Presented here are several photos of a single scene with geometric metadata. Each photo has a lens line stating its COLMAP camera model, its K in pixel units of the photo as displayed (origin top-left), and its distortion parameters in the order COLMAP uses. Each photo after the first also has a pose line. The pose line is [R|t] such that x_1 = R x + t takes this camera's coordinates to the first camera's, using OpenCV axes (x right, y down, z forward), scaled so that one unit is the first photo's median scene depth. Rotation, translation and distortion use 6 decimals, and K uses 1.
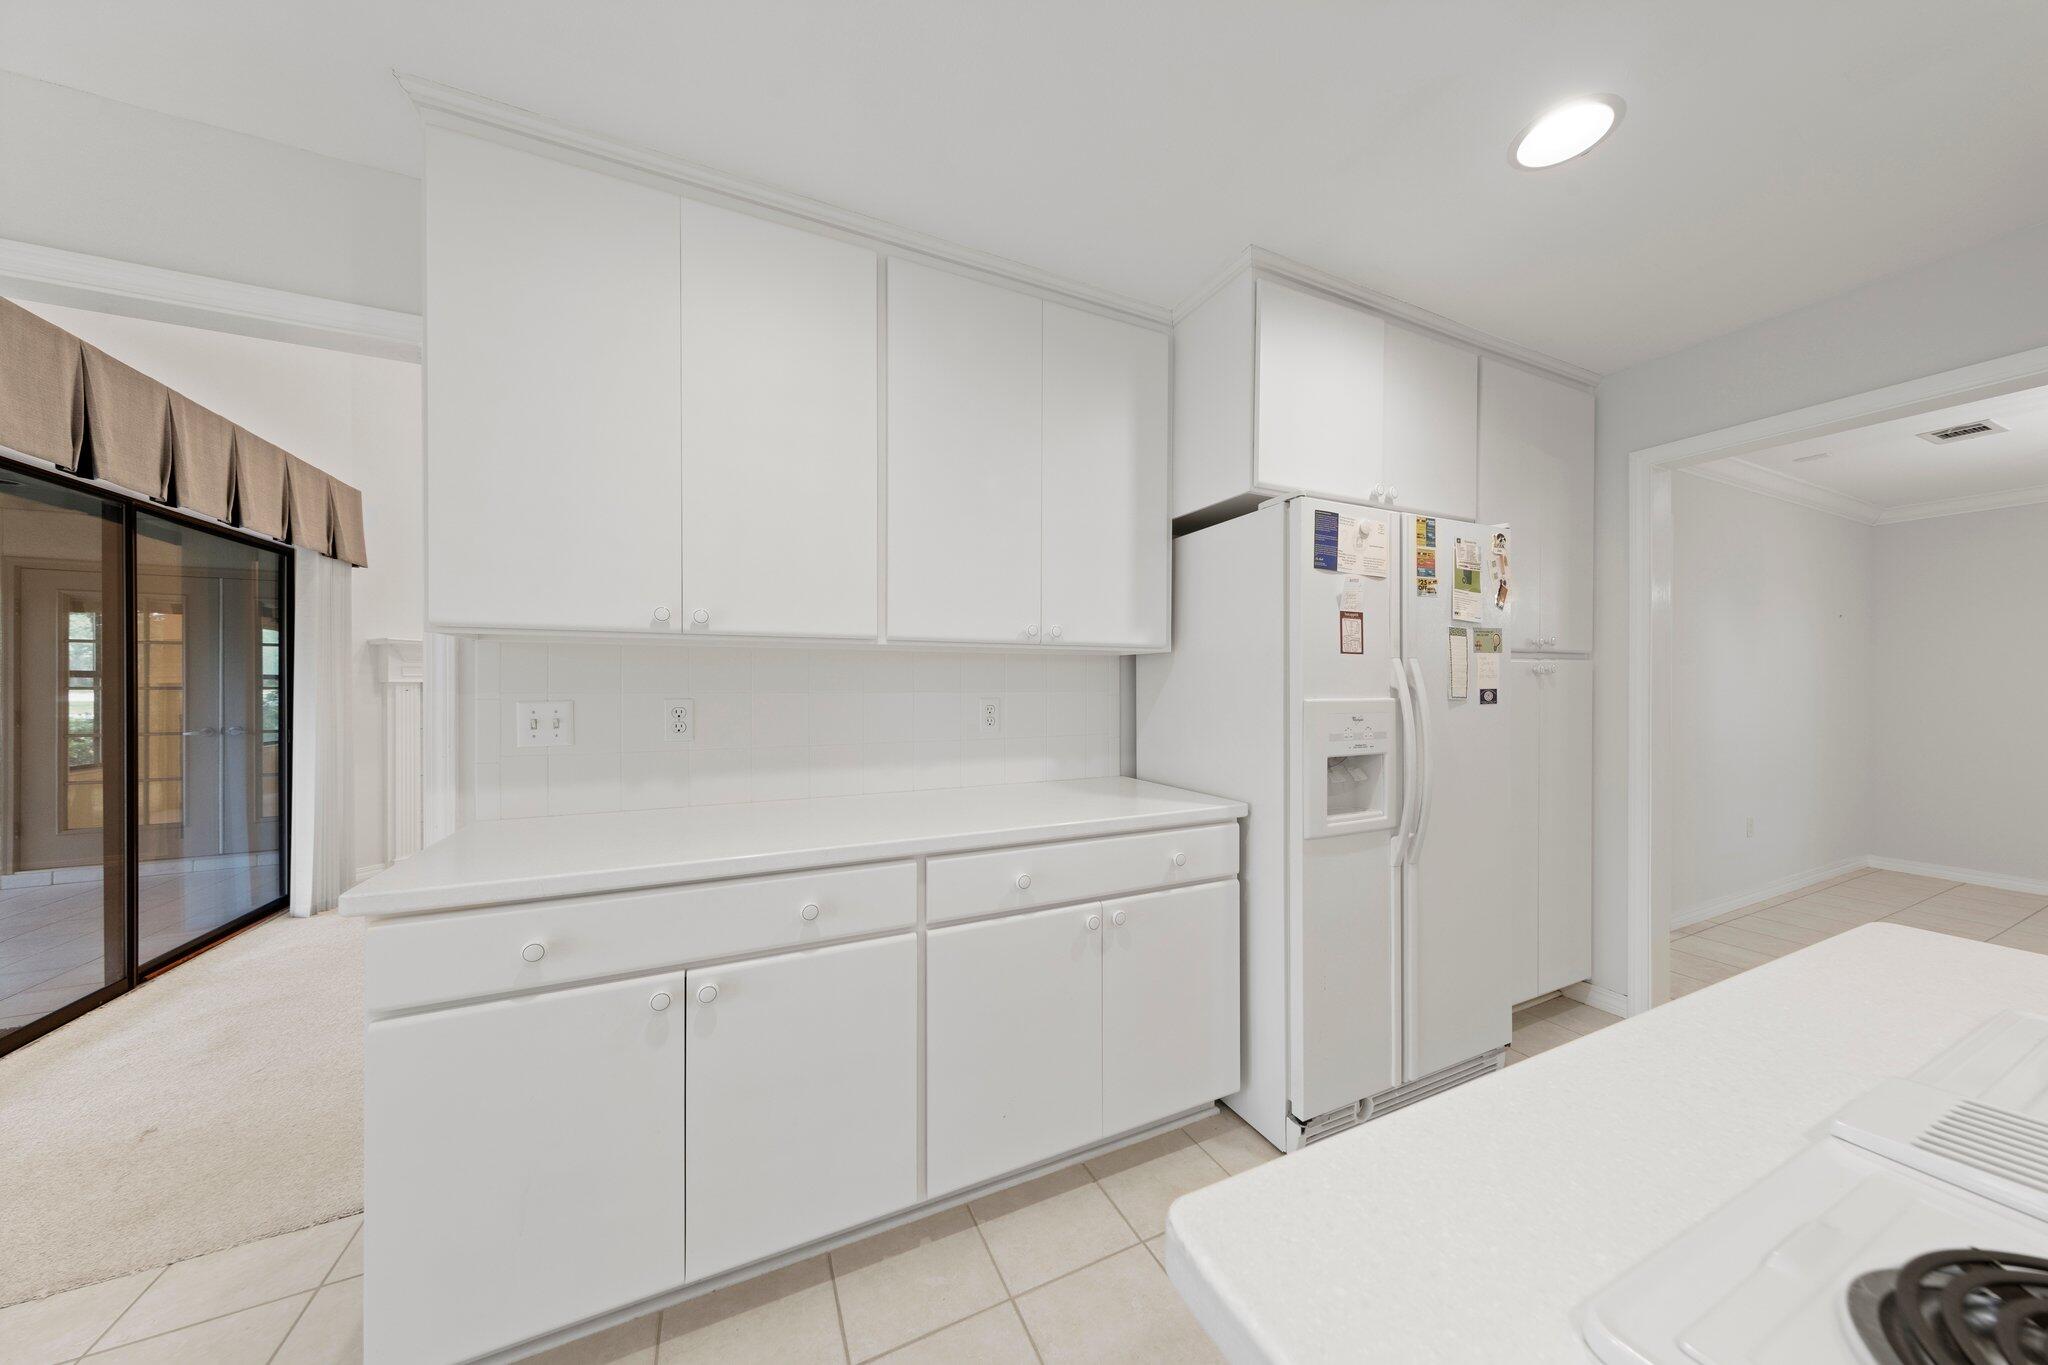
lens RADIAL K [[652.9, 0, 1027.0], [0, 652.9, 684.8], [0, 0, 1]] dist [0.008155, 0.000003]
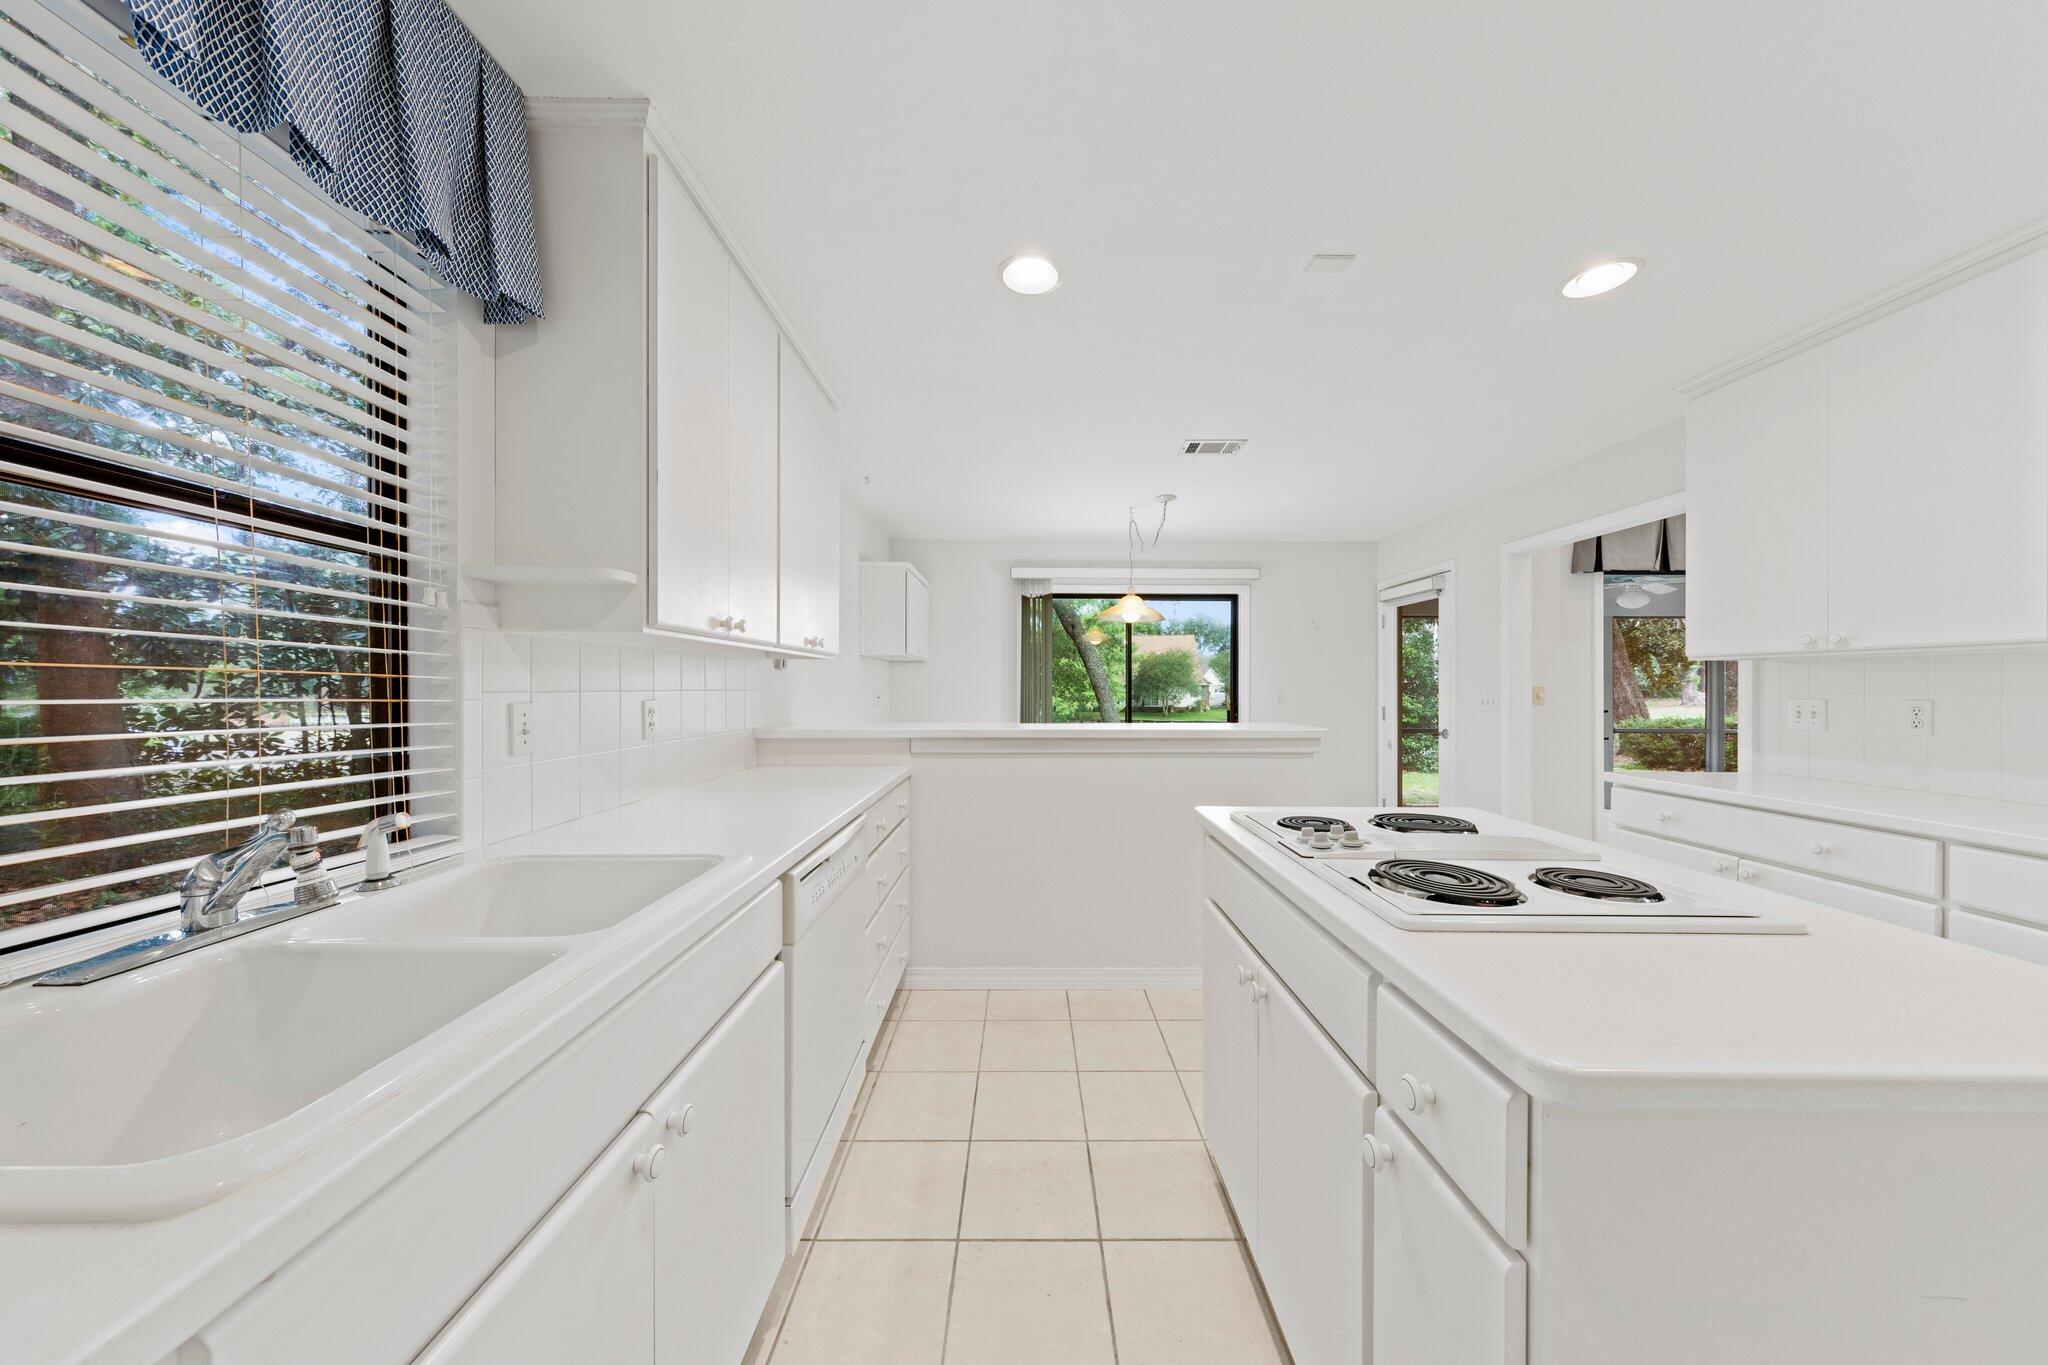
lens RADIAL K [[652.9, 0, 1027.0], [0, 652.9, 684.8], [0, 0, 1]] dist [0.008155, 0.000003]
pose [[-0.418492, -0.002964, -0.908216, 1.418059], [0.001913, 0.999990, -0.004145, -0.003756], [0.908219, -0.003472, -0.418482, 0.036569]]
